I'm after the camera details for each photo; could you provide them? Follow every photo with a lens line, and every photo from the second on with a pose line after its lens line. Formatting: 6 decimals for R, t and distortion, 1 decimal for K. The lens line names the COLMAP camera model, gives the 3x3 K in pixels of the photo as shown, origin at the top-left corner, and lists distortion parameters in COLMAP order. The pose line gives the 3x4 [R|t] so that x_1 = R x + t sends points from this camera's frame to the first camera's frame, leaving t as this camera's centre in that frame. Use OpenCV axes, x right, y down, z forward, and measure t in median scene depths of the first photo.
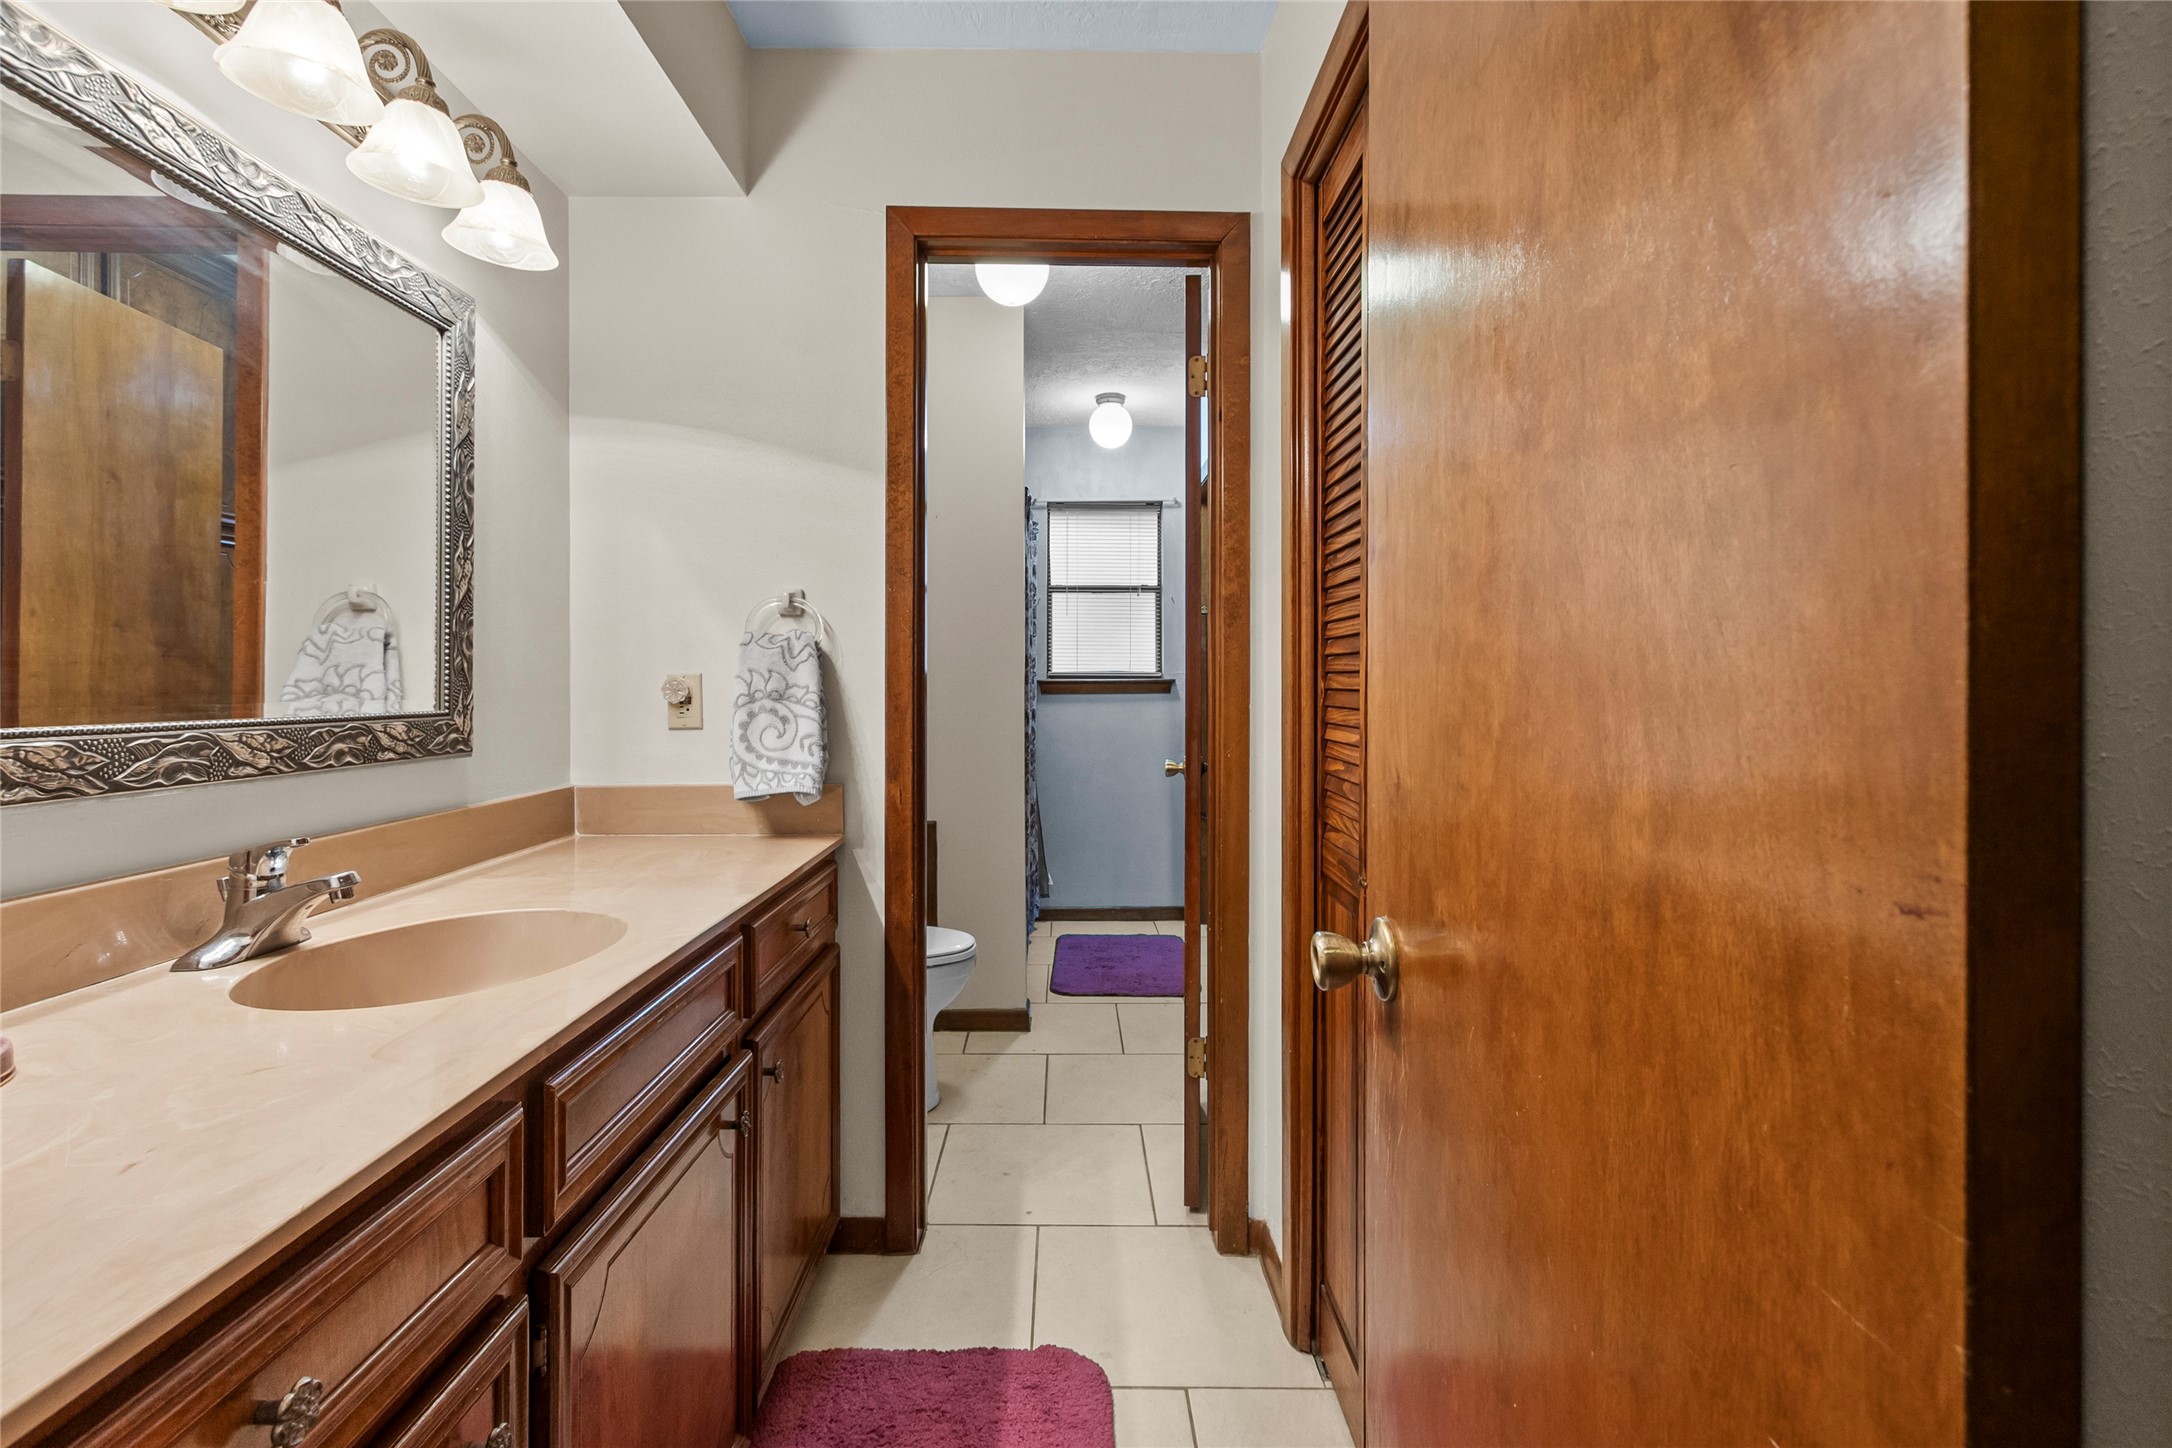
lens RADIAL K [[1014.0, 0, 1080.8], [0, 1014.0, 707.3], [0, 0, 1]] dist [0.000036, -0.003741]
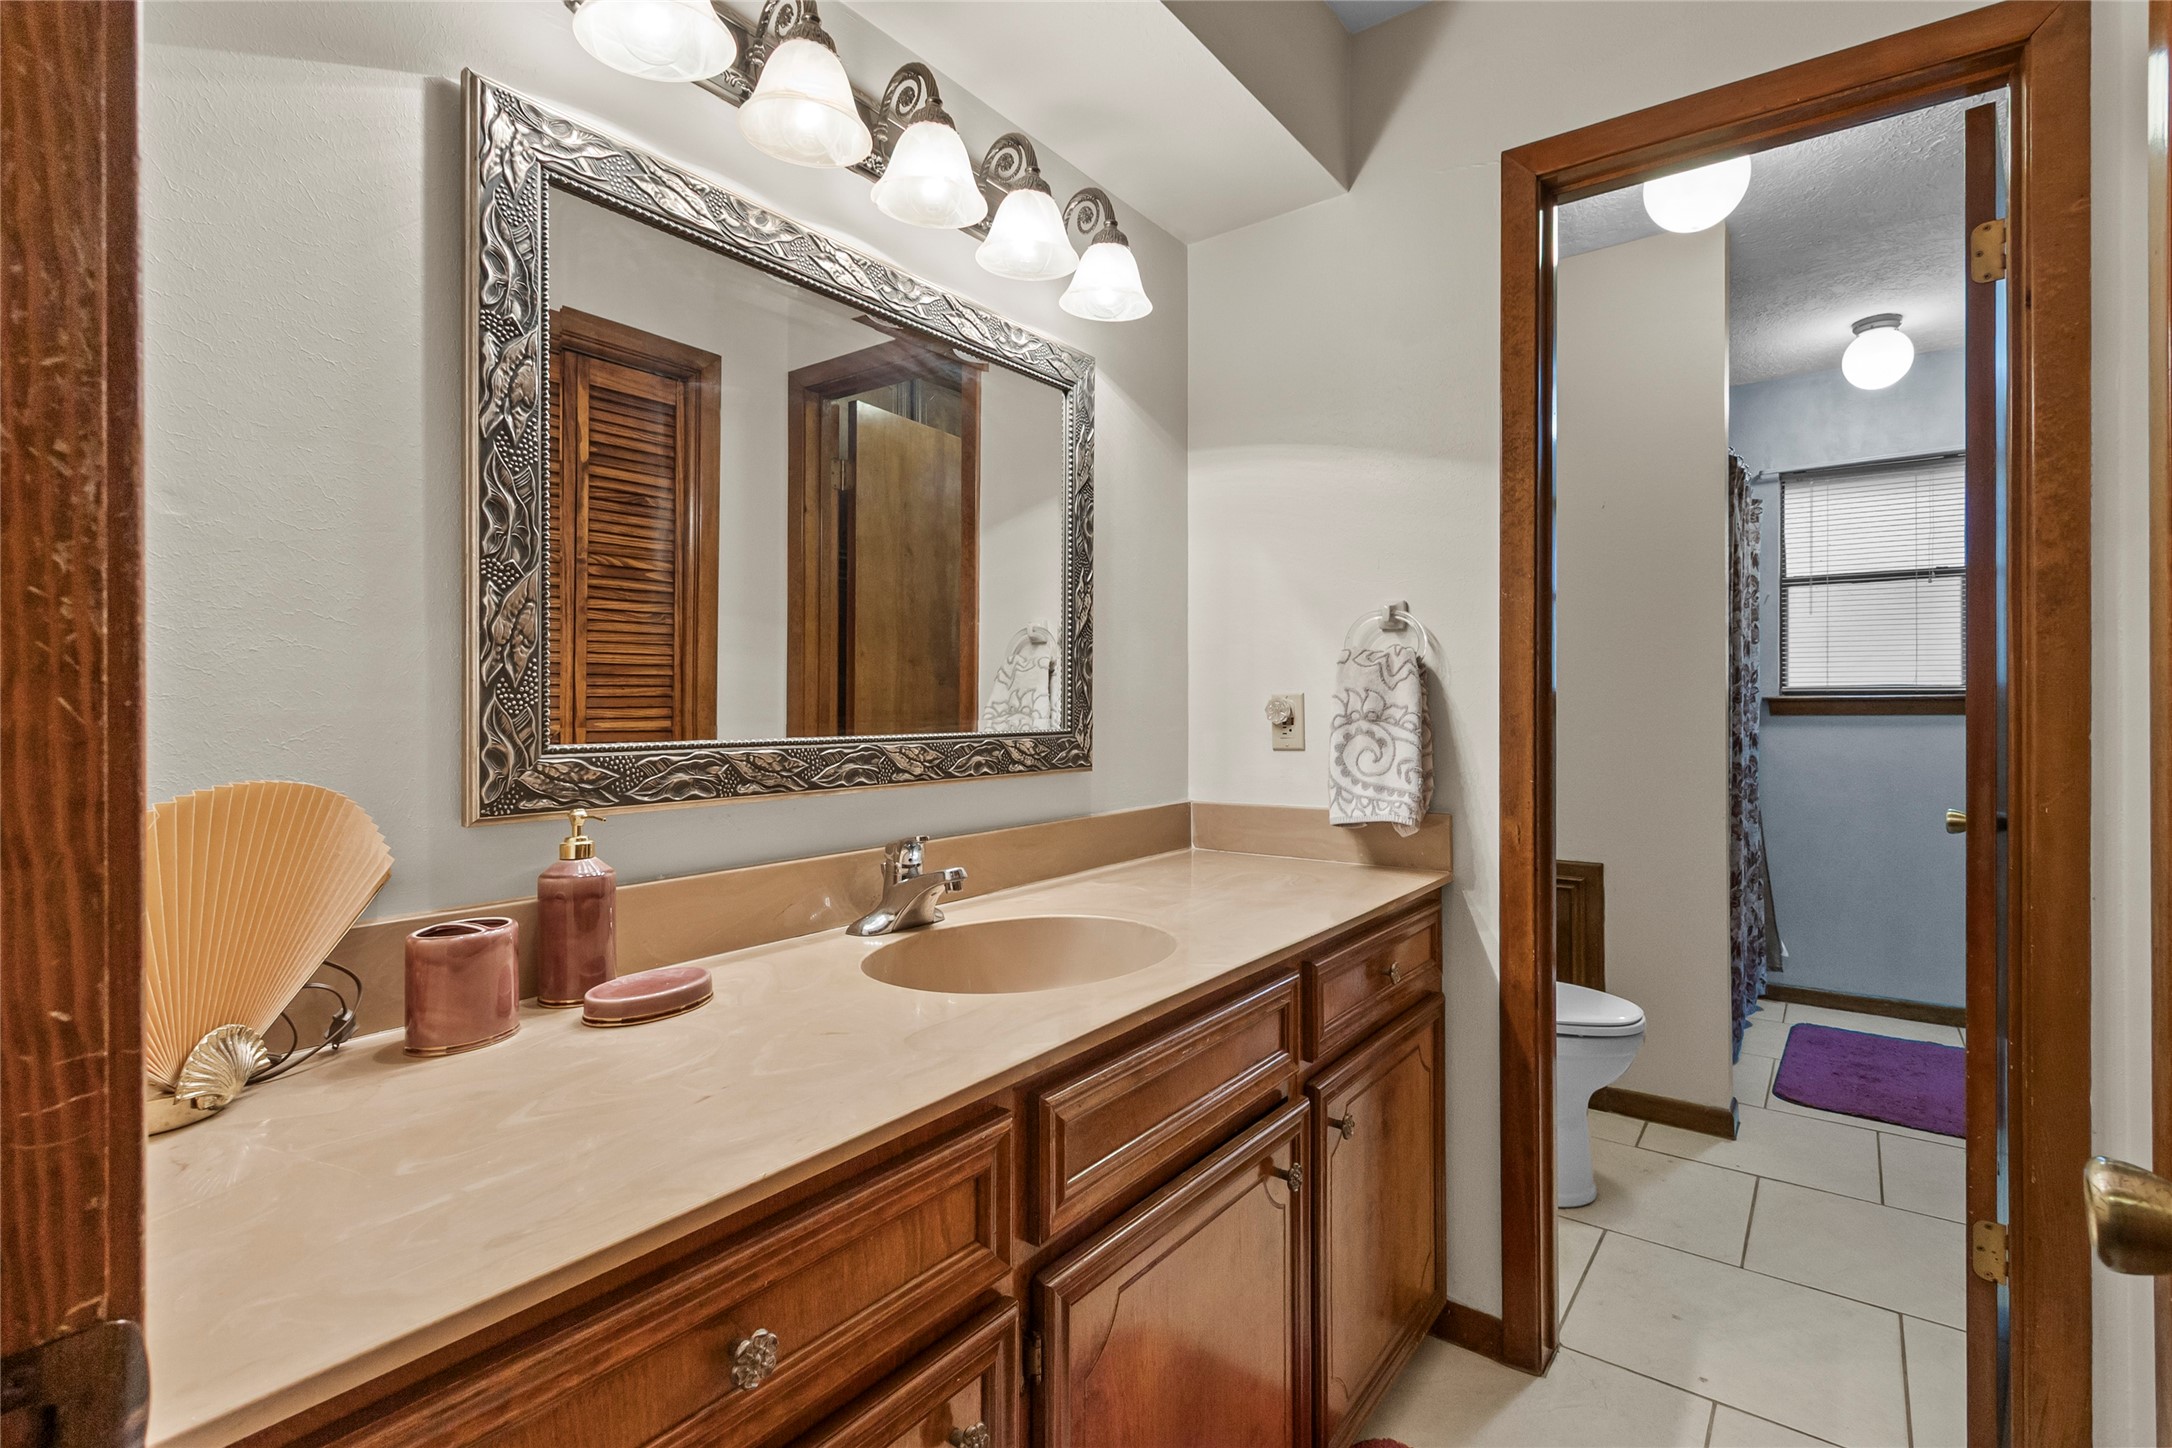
lens RADIAL K [[1011.2, 0, 1084.1], [0, 1011.2, 715.8], [0, 0, 1]] dist [0.002305, -0.001510]
pose [[0.788784, 0.003503, -0.614660, 0.061733], [-0.010183, 0.999921, -0.007369, -0.002586], [0.614586, 0.012072, 0.788757, 0.104731]]
